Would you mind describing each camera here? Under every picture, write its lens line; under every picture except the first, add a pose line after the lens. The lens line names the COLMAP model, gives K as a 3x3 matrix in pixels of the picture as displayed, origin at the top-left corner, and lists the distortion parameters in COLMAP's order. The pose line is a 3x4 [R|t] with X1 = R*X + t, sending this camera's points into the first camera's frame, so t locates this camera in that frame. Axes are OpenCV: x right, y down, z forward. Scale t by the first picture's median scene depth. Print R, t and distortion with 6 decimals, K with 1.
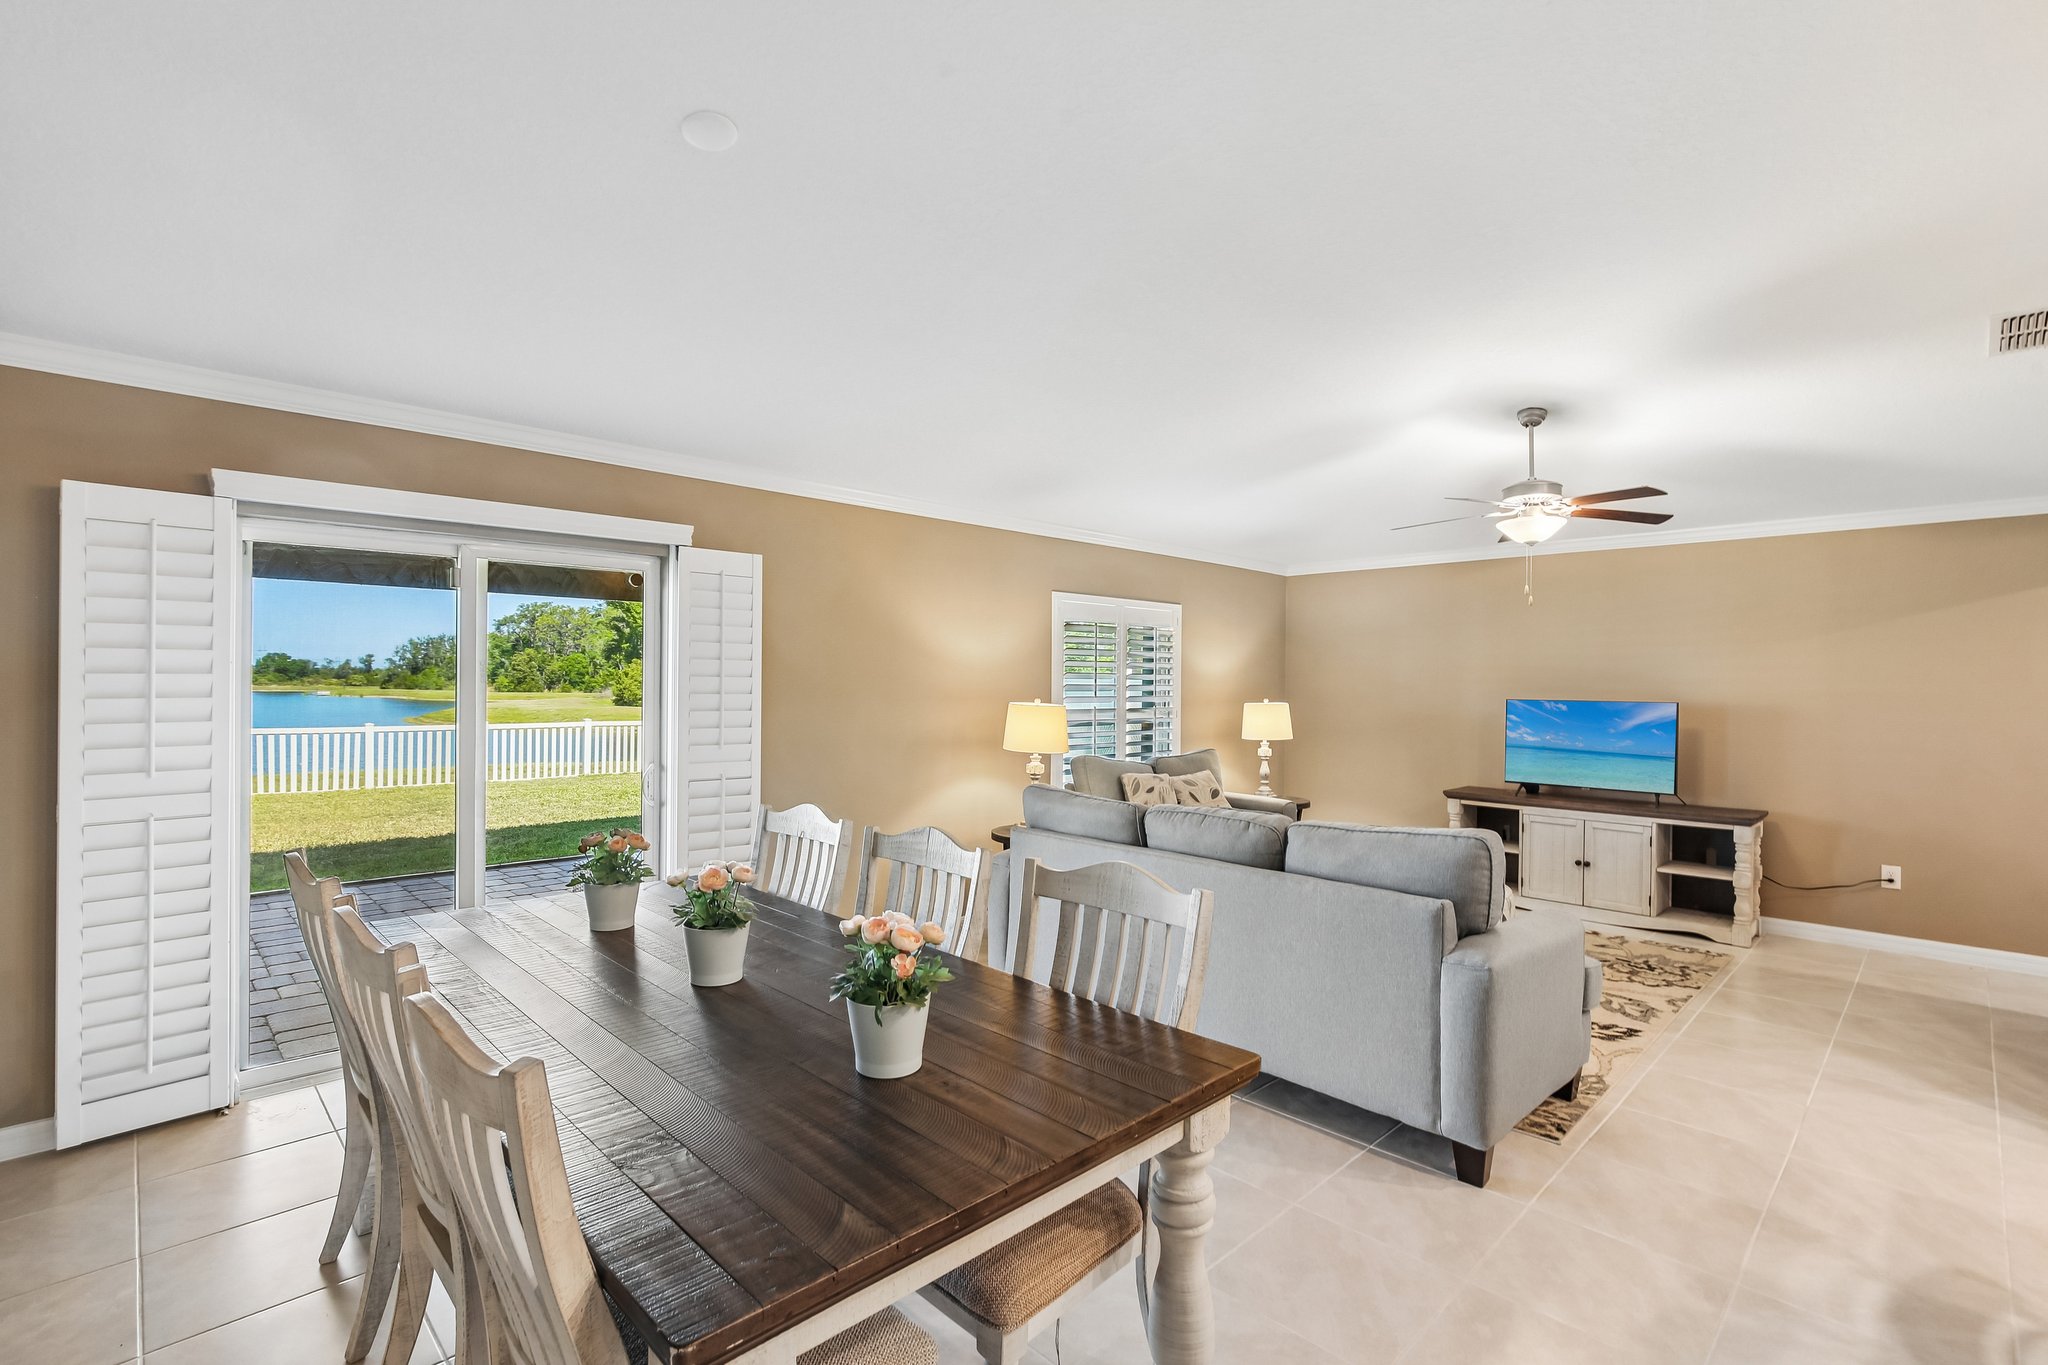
lens RADIAL K [[932.7, 0, 1011.7], [0, 932.7, 686.8], [0, 0, 1]] dist [-0.012739, -0.000282]
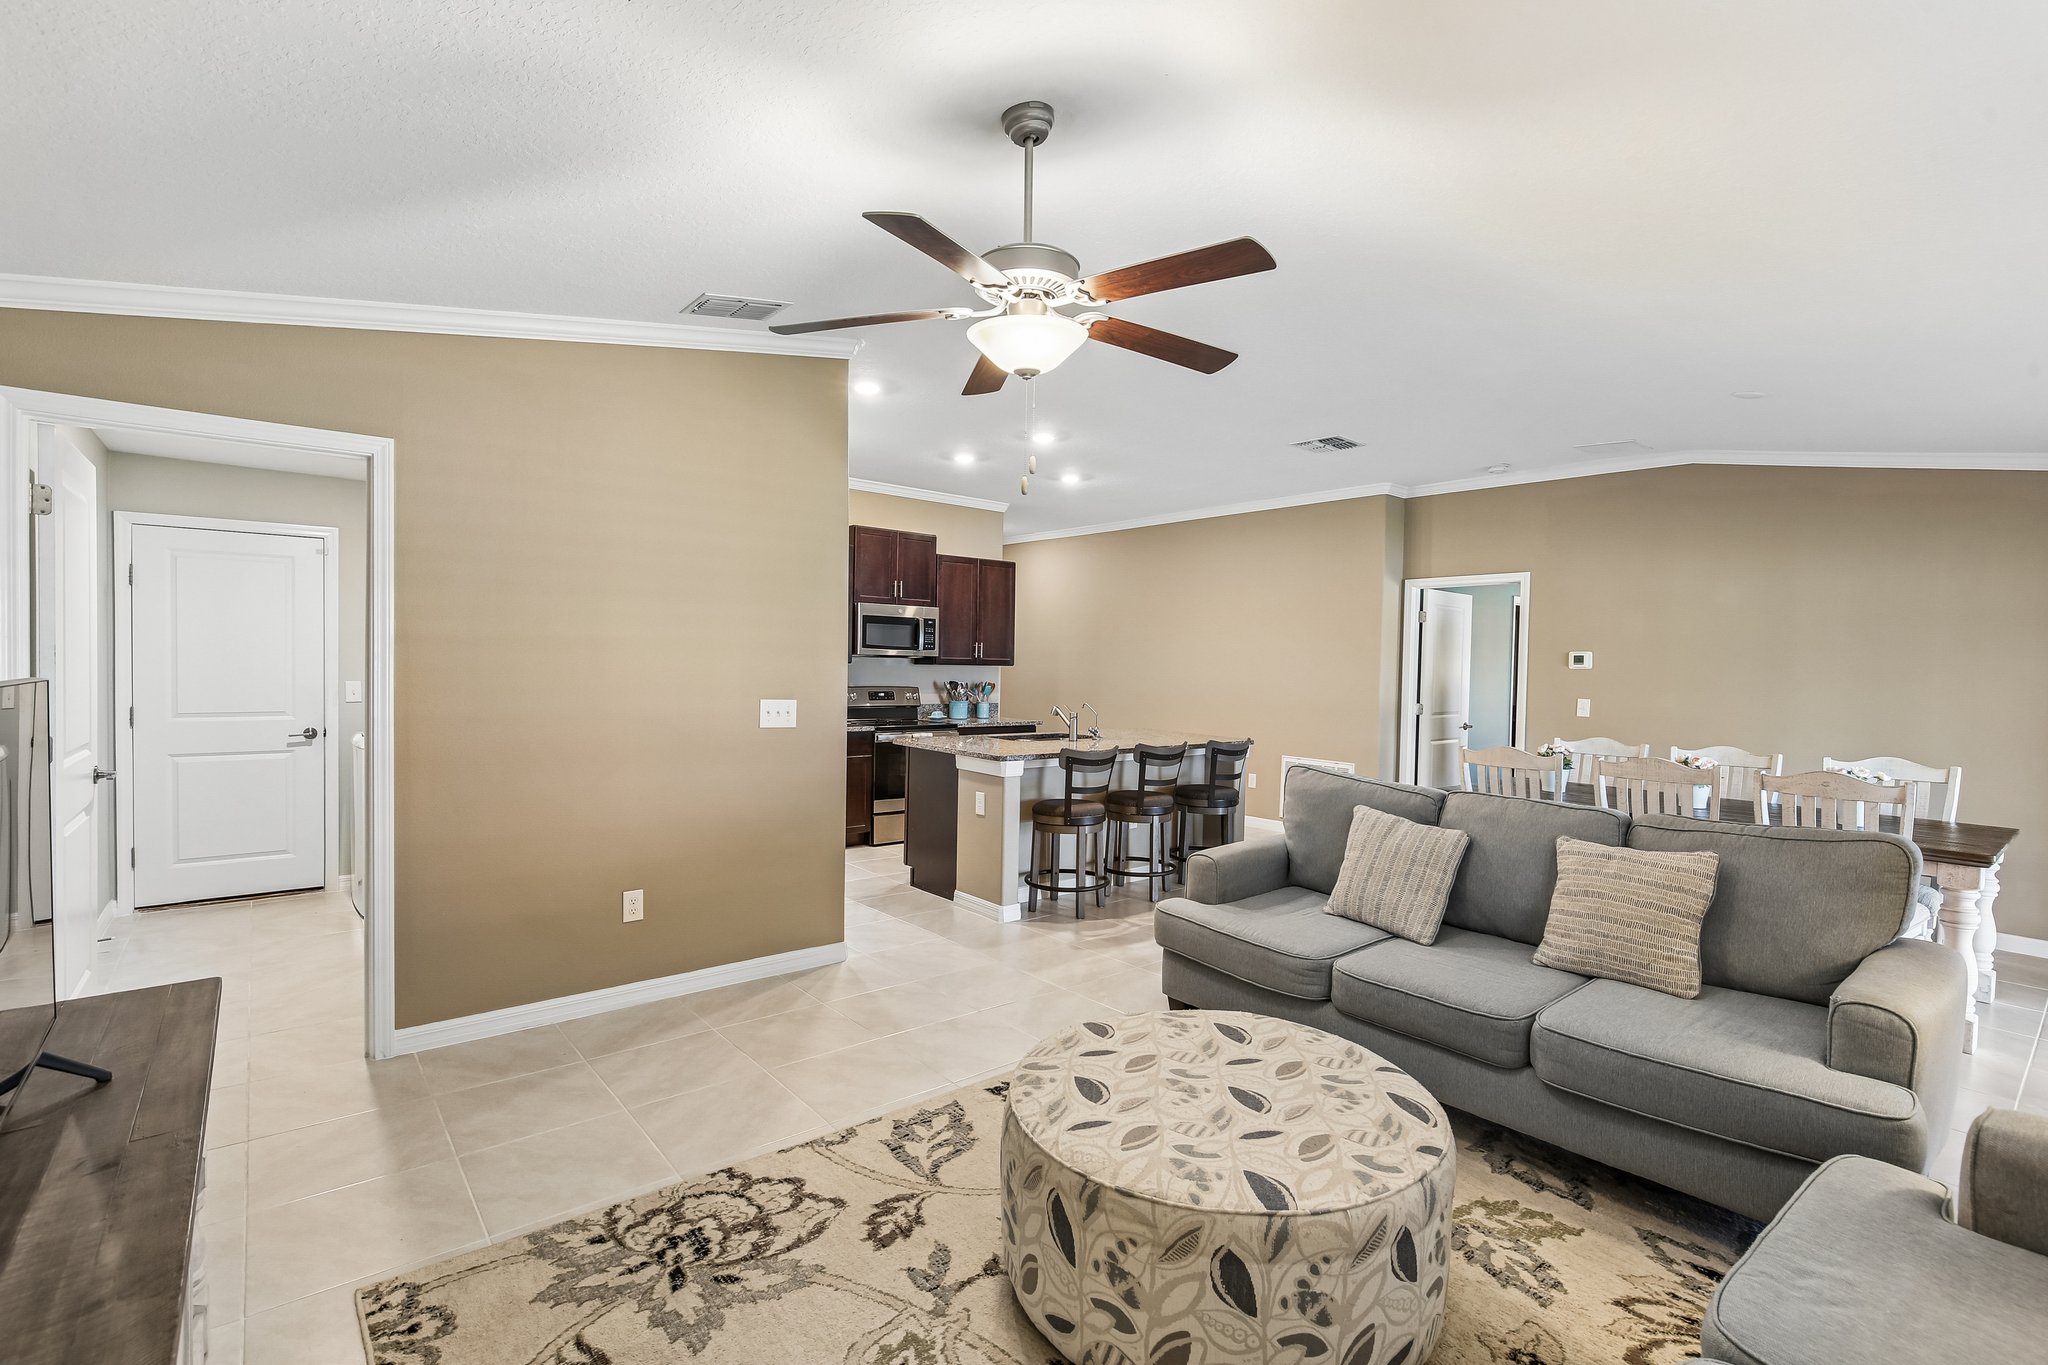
lens RADIAL K [[929.3, 0, 1024.0], [0, 929.3, 667.6], [0, 0, 1]] dist [-0.002404, -0.000324]
pose [[-0.997232, -0.019708, 0.071694, 0.422950], [-0.019583, 0.999805, 0.002440, 0.012922], [-0.071728, 0.001029, -0.997424, 1.243108]]
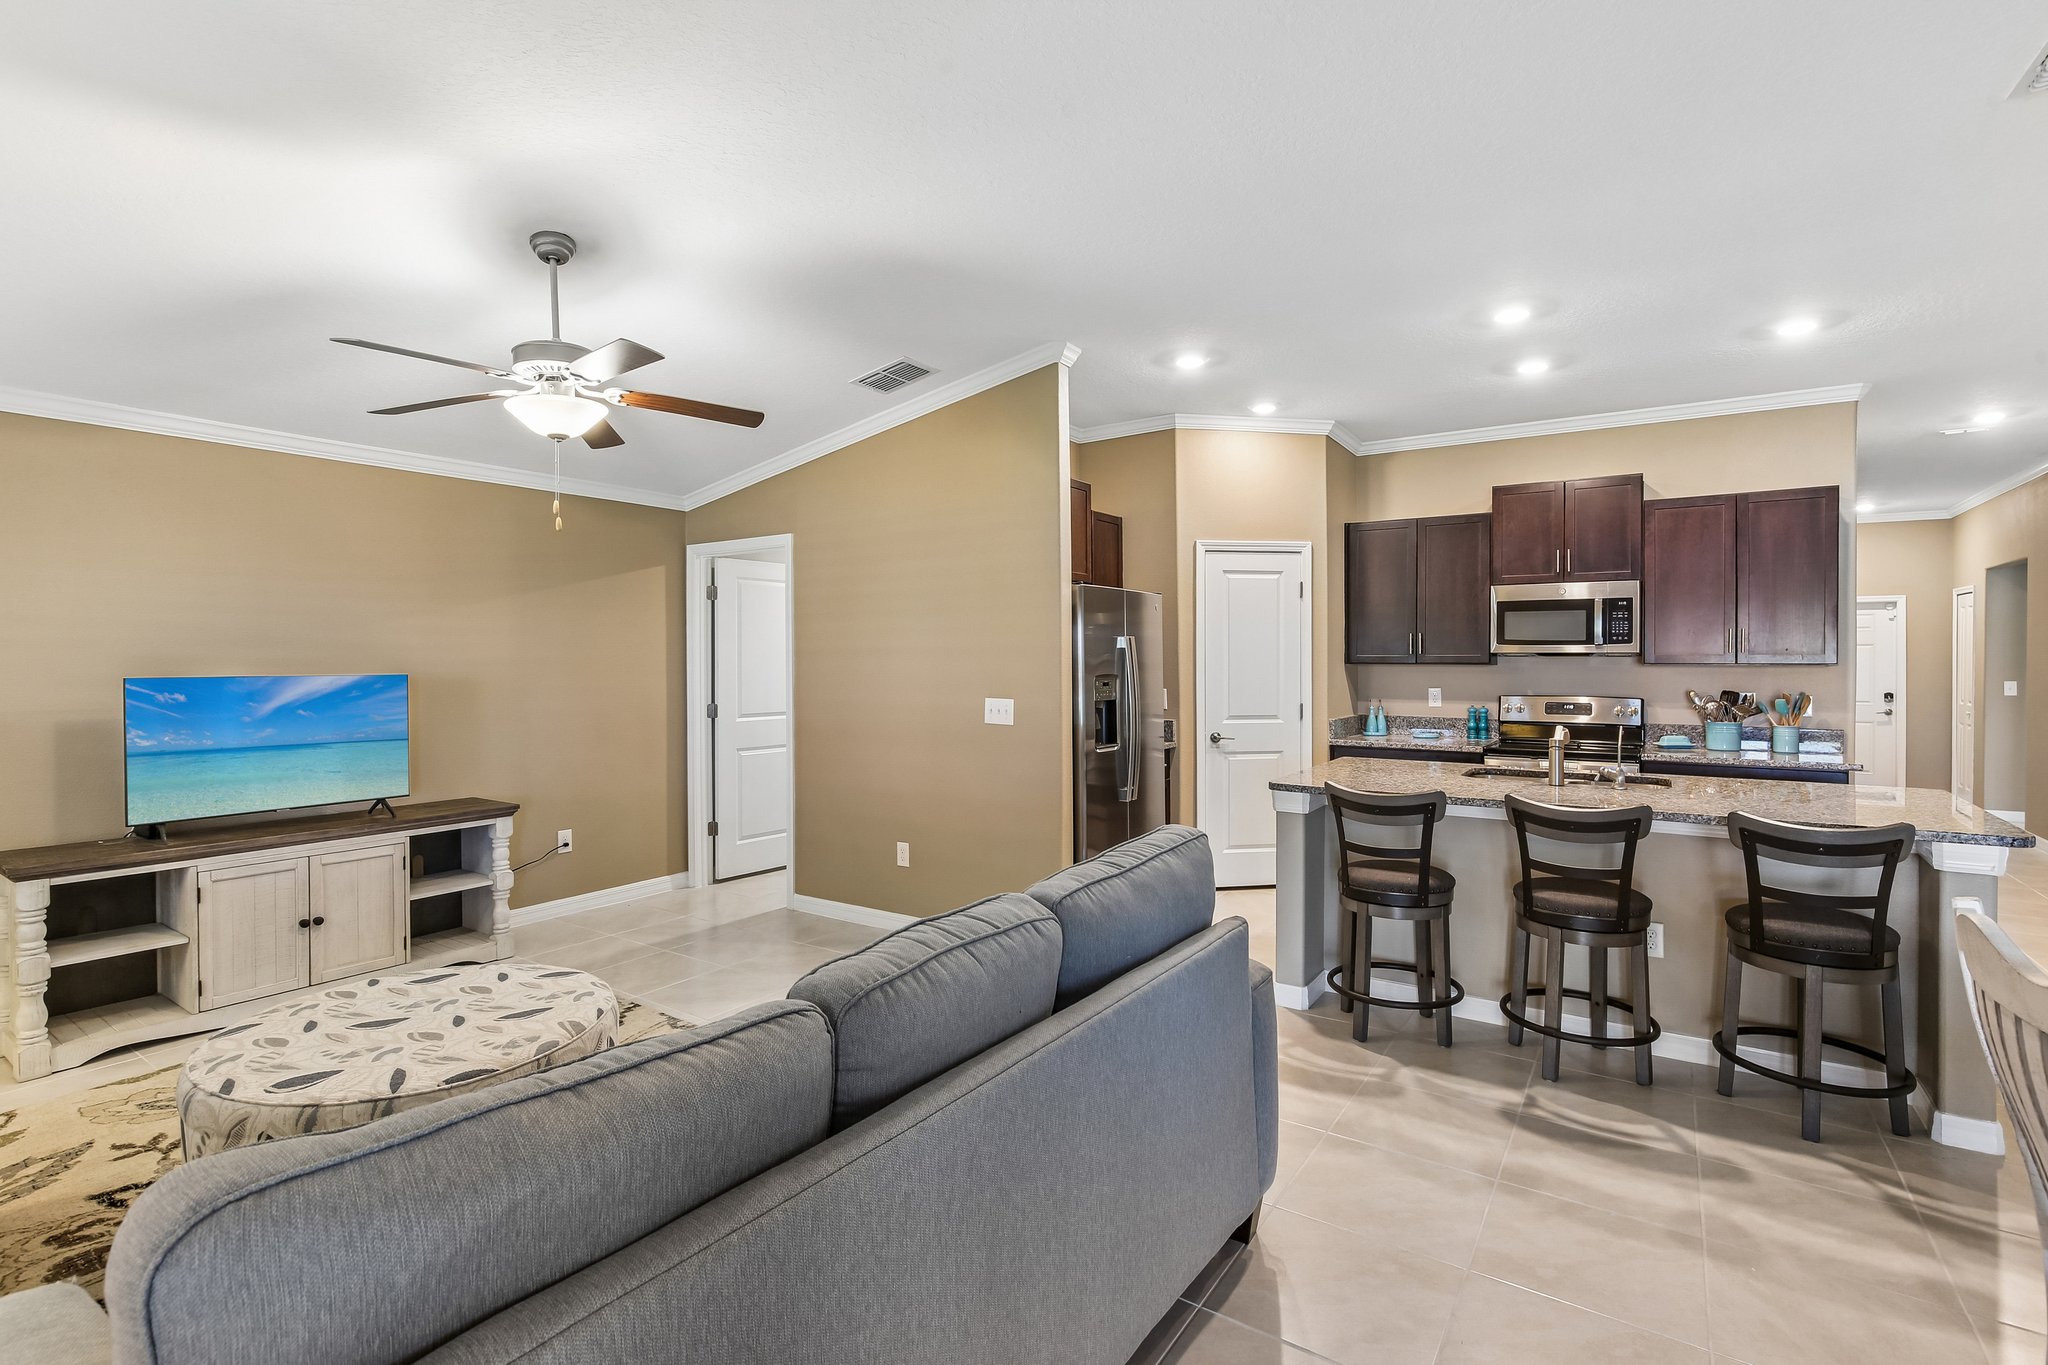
lens RADIAL K [[966.4, 0, 1024.1], [0, 966.4, 669.3], [0, 0, 1]] dist [-0.008443, 0.000308]
pose [[-0.210323, -0.021537, 0.977395, -0.160035], [0.000750, 0.999753, 0.022191, -0.003620], [-0.977632, 0.005401, -0.210255, 0.671090]]
